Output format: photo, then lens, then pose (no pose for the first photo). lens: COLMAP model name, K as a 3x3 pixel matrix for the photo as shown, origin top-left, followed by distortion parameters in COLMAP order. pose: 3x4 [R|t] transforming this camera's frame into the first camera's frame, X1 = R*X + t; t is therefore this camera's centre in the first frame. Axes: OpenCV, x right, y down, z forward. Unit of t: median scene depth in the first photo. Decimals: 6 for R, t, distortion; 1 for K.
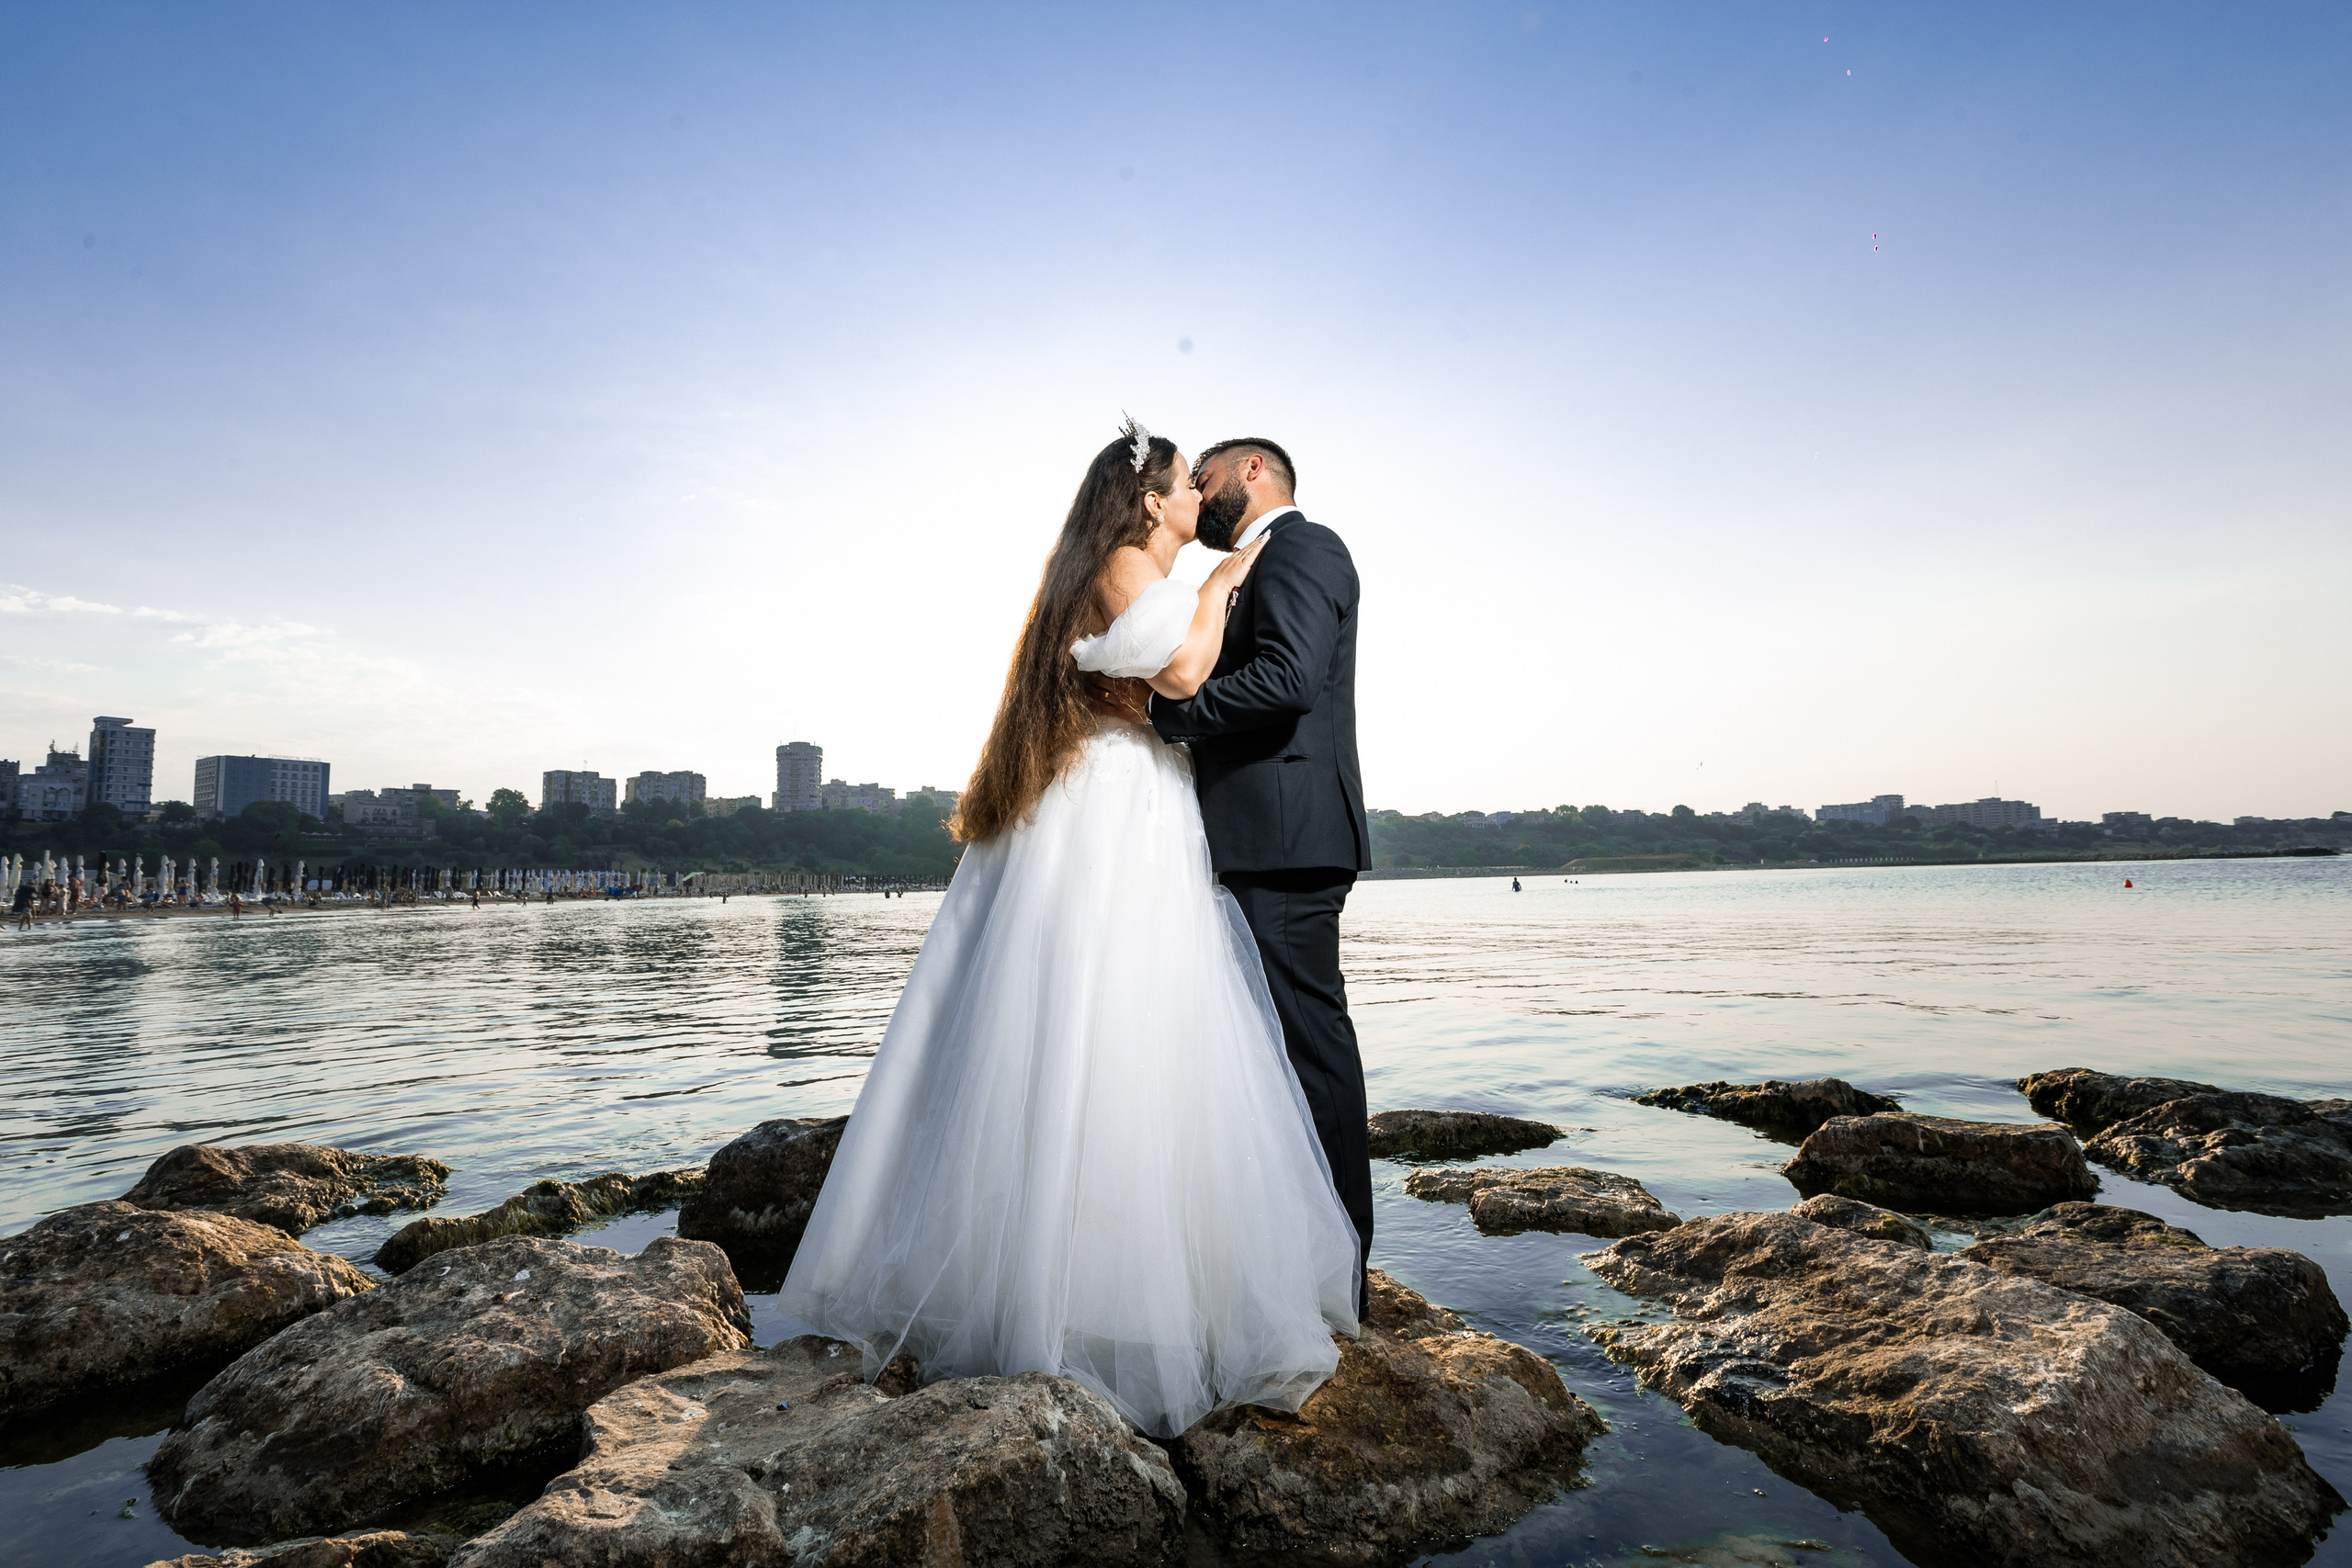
lens RADIAL K [[1105.6, 0, 1164.5], [0, 1105.6, 787.6], [0, 0, 1]] dist [-0.039919, 0.010483]
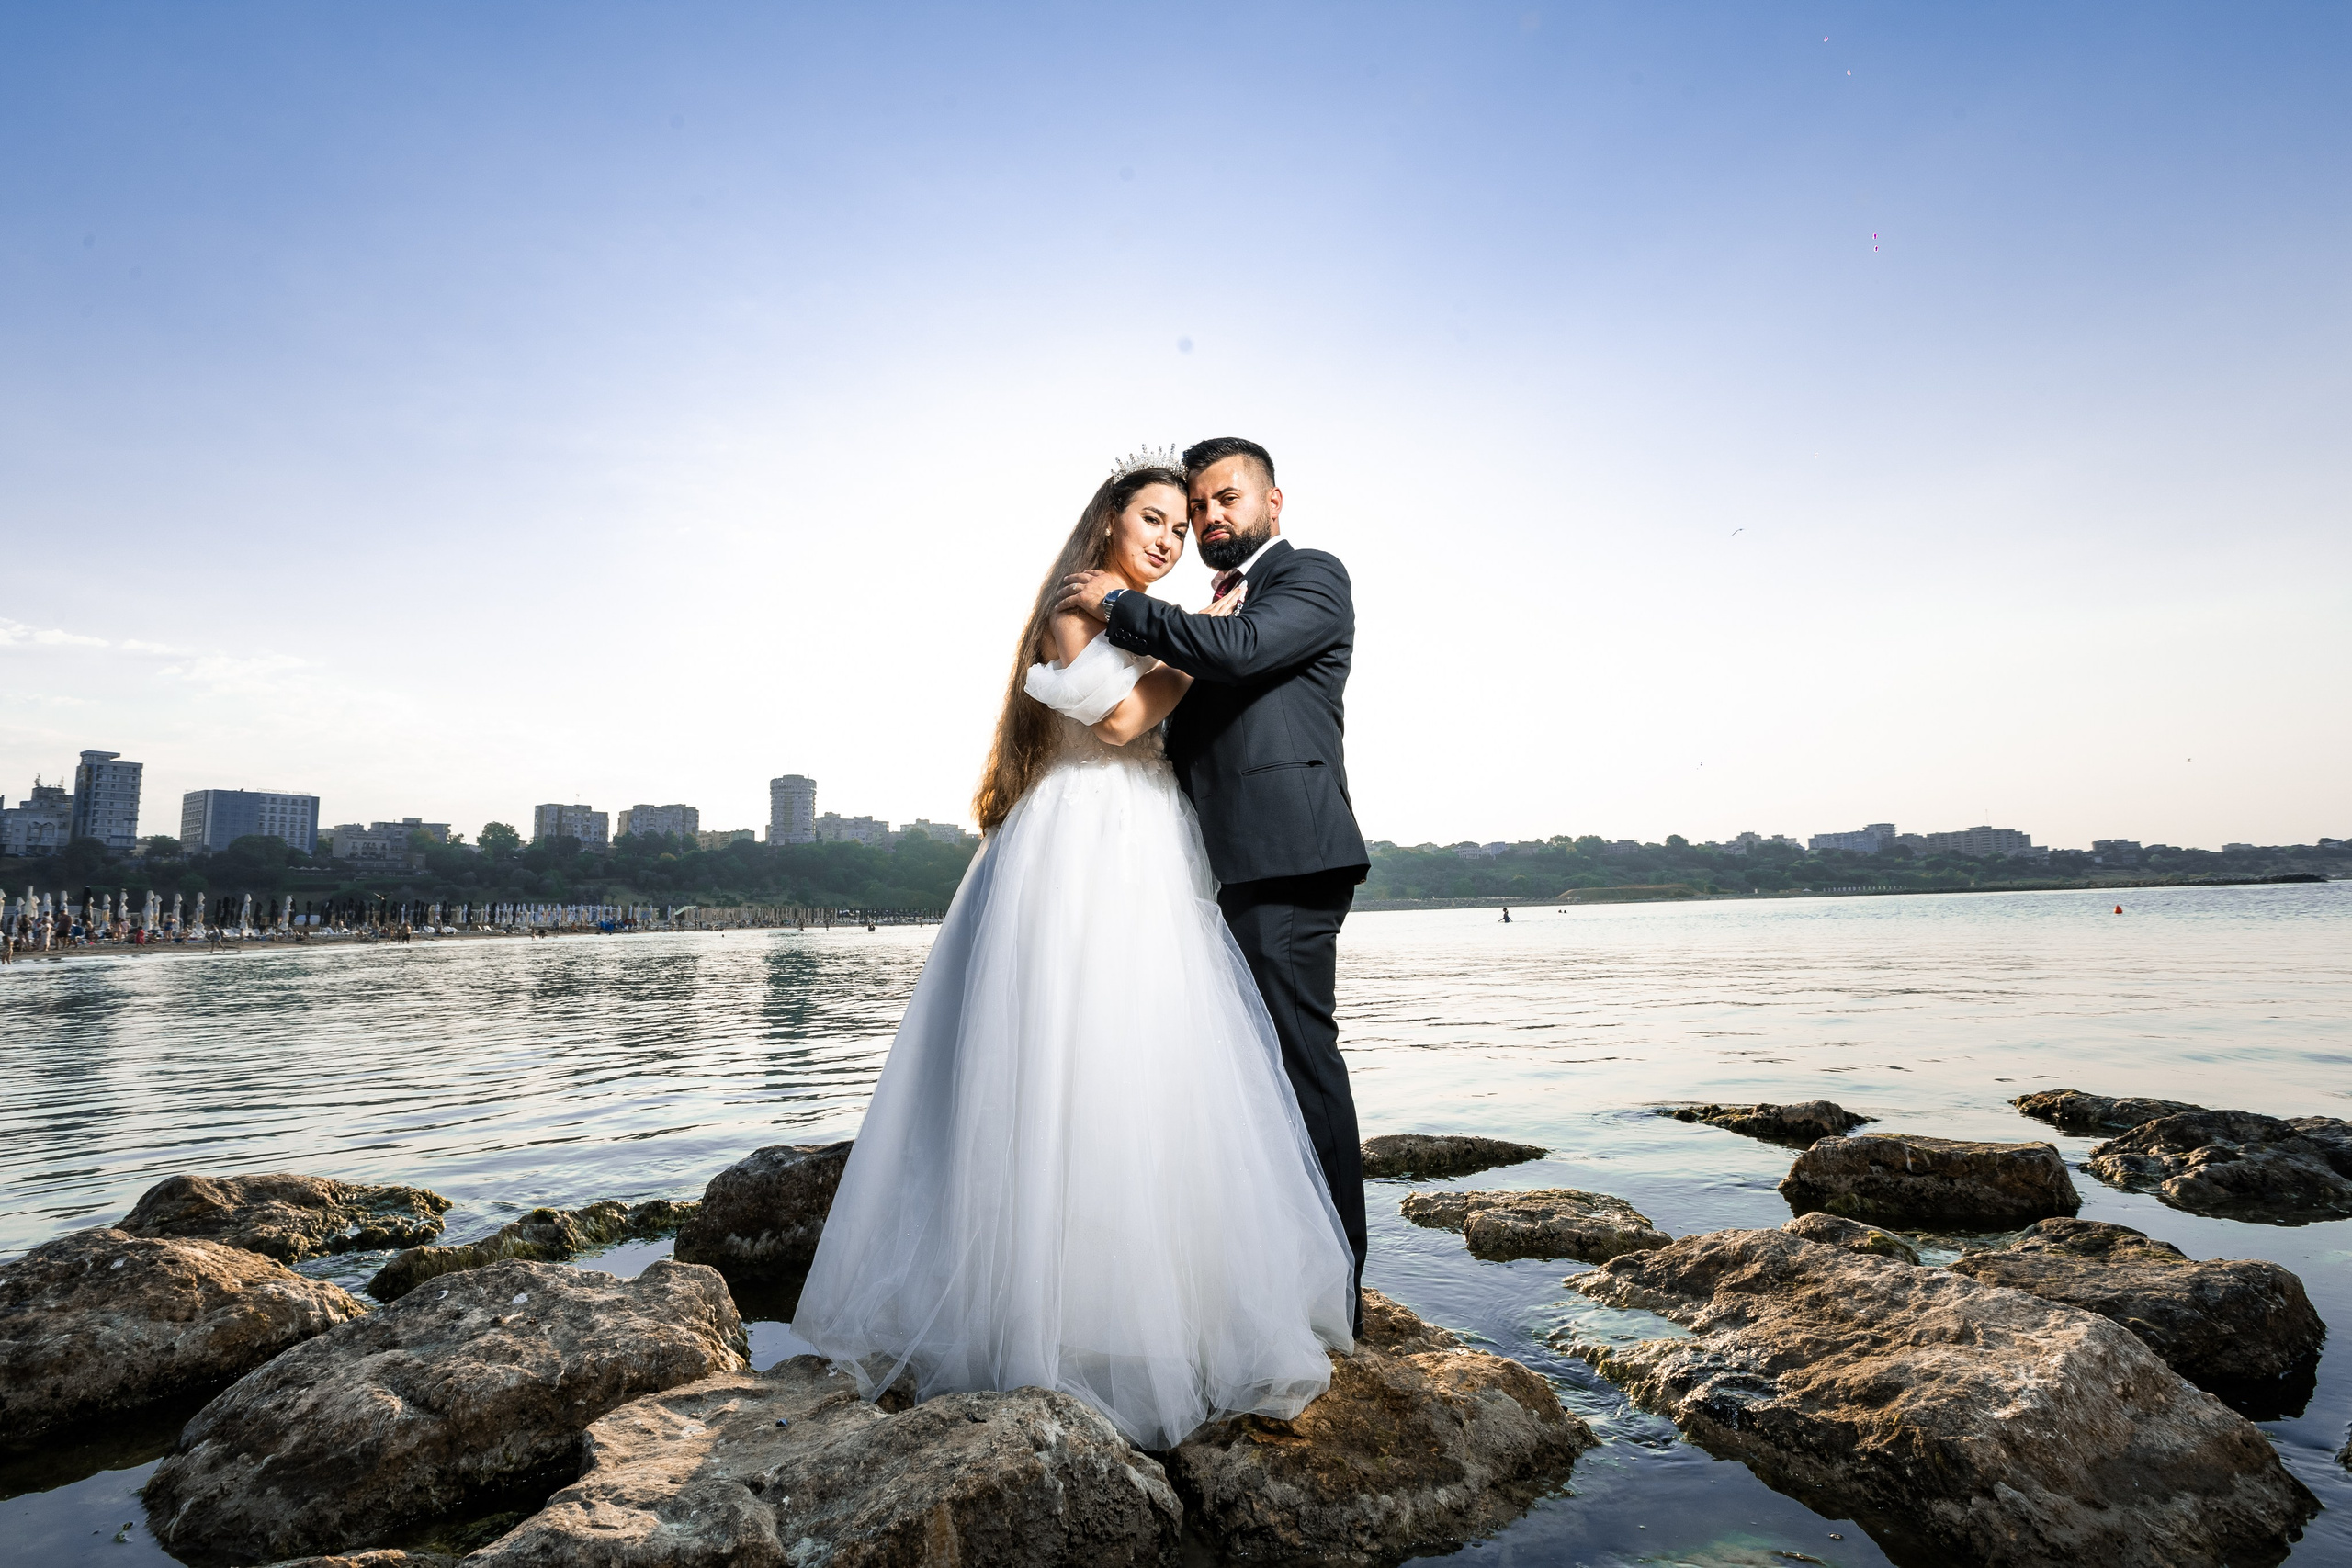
lens RADIAL K [[1105.8, 0, 1169.5], [0, 1105.8, 787.8], [0, 0, 1]] dist [-0.040028, 0.010677]
pose [[0.999952, -0.003311, 0.009234, 0.000676], [0.003573, 0.999587, -0.028499, 0.009805], [-0.009136, 0.028531, 0.999551, -0.024731]]
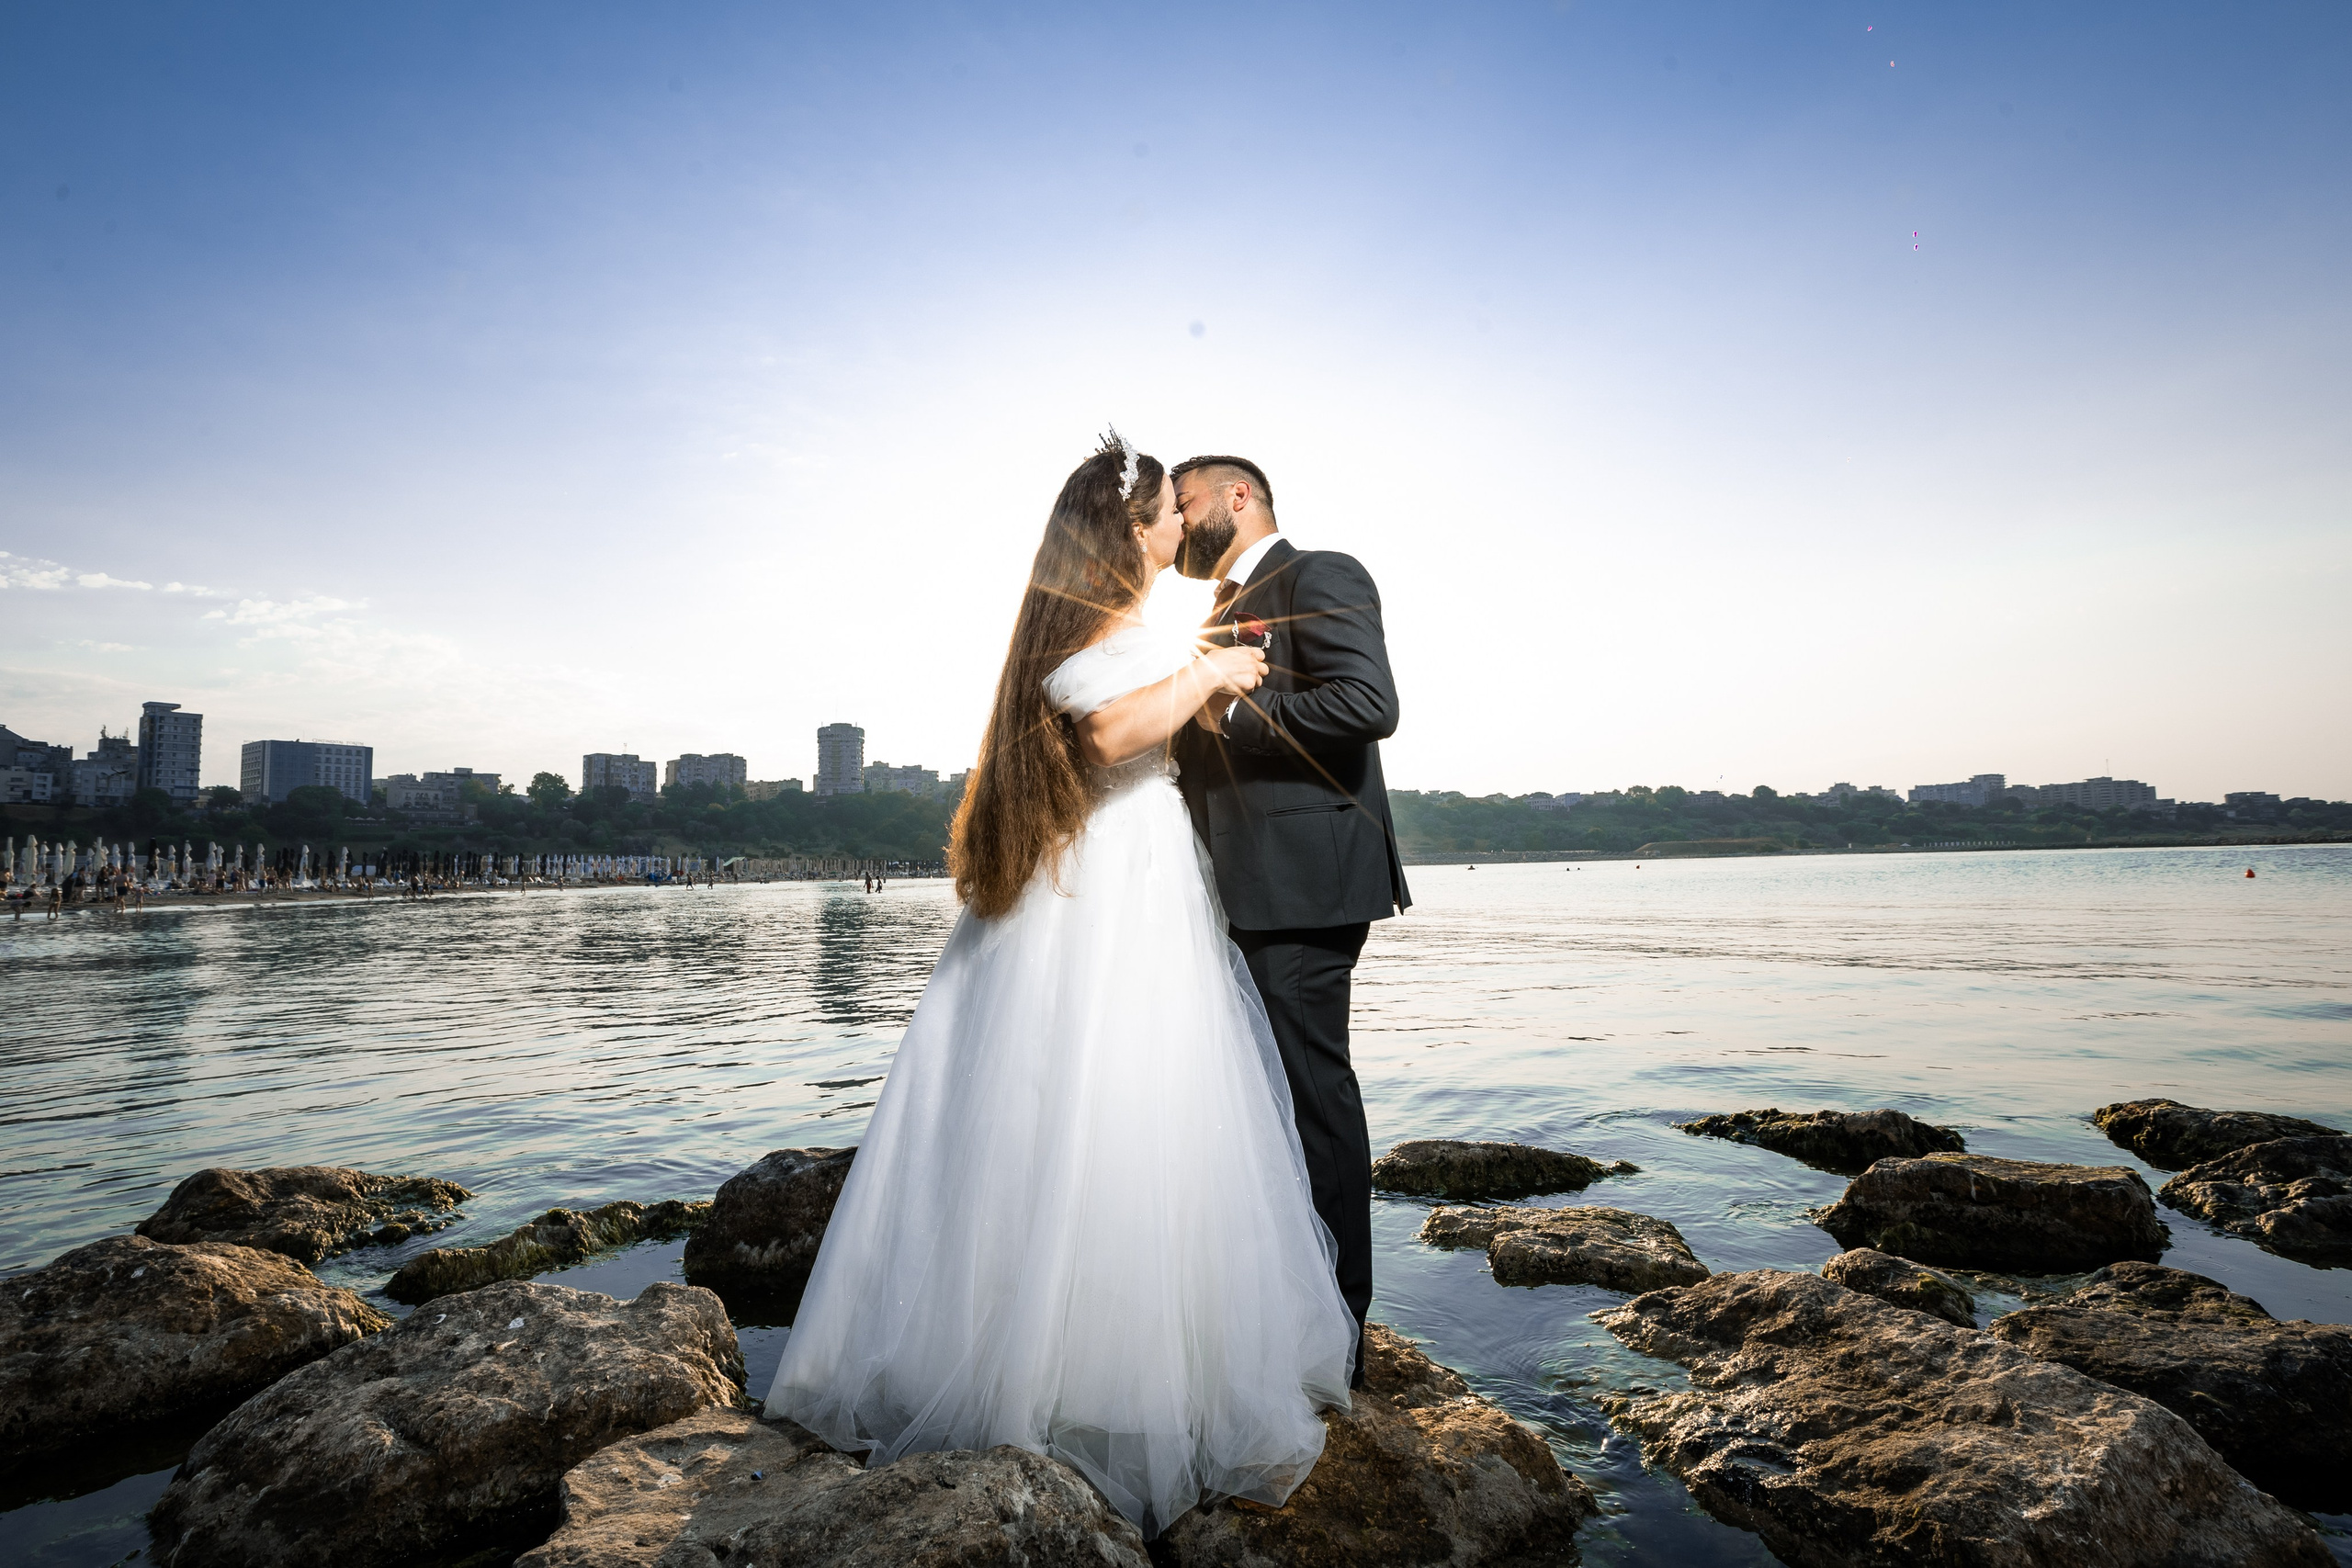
lens RADIAL K [[1147.2, 0, 1165.8], [0, 1147.2, 785.0], [0, 0, 1]] dist [-0.040595, 0.011112]
pose [[0.999049, -0.002470, -0.043533, 0.065799], [0.003074, 0.999900, 0.013797, -0.072926], [0.043494, -0.013918, 0.998957, -0.008802]]
